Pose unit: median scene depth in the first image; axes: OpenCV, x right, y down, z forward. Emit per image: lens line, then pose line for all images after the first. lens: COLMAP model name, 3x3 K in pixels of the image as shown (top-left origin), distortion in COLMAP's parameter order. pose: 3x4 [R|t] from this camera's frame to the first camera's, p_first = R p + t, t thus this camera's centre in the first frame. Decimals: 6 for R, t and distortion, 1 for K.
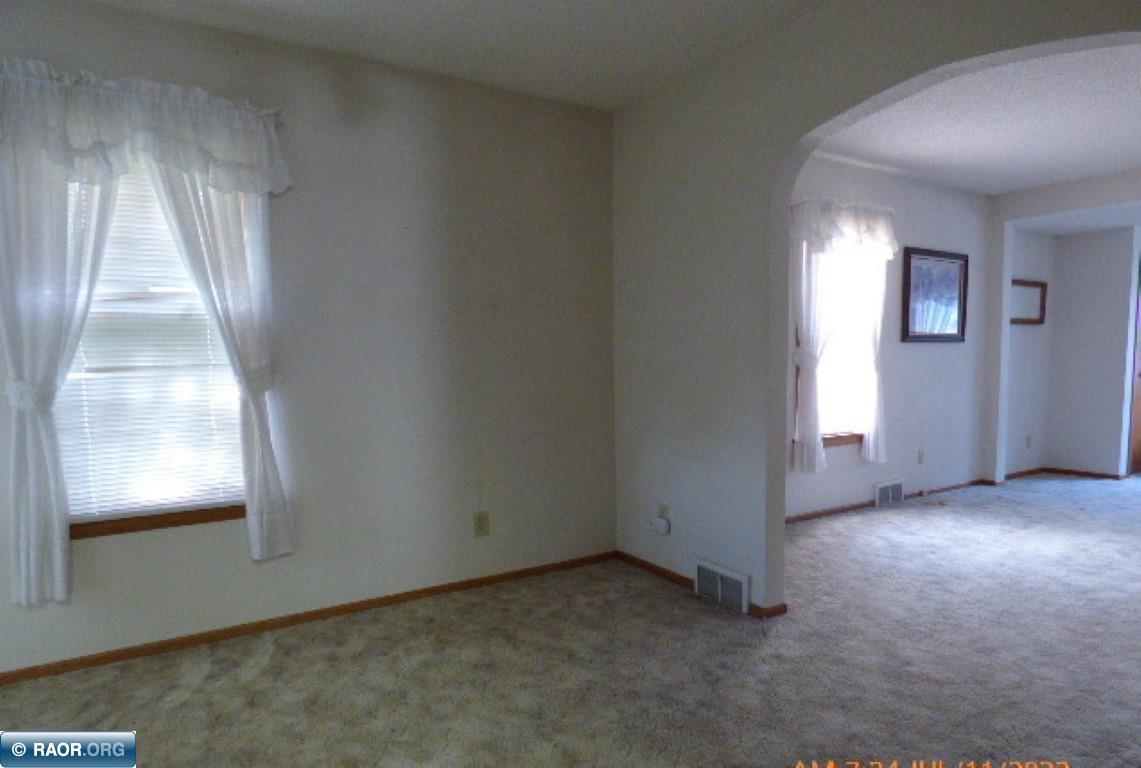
lens RADIAL K [[633.3, 0, 570.5], [0, 633.3, 383.7], [0, 0, 1]] dist [-0.032206, 0.000630]
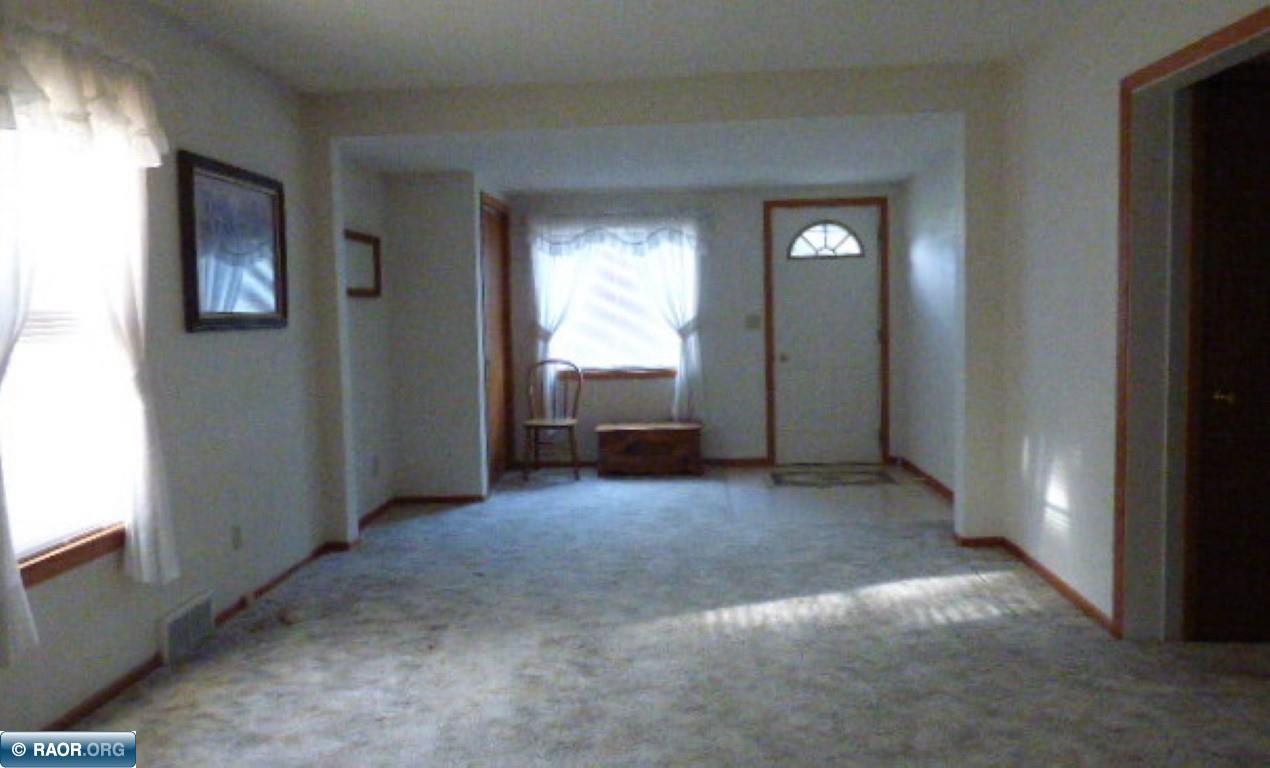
lens RADIAL K [[820.6, 0, 635.4], [0, 820.6, 383.1], [0, 0, 1]] dist [-0.009624, 0.000887]
pose [[0.529473, -0.071160, 0.845337, 0.153770], [0.047181, 0.997403, 0.054409, -0.045373], [-0.847014, 0.011076, 0.531456, 0.338749]]
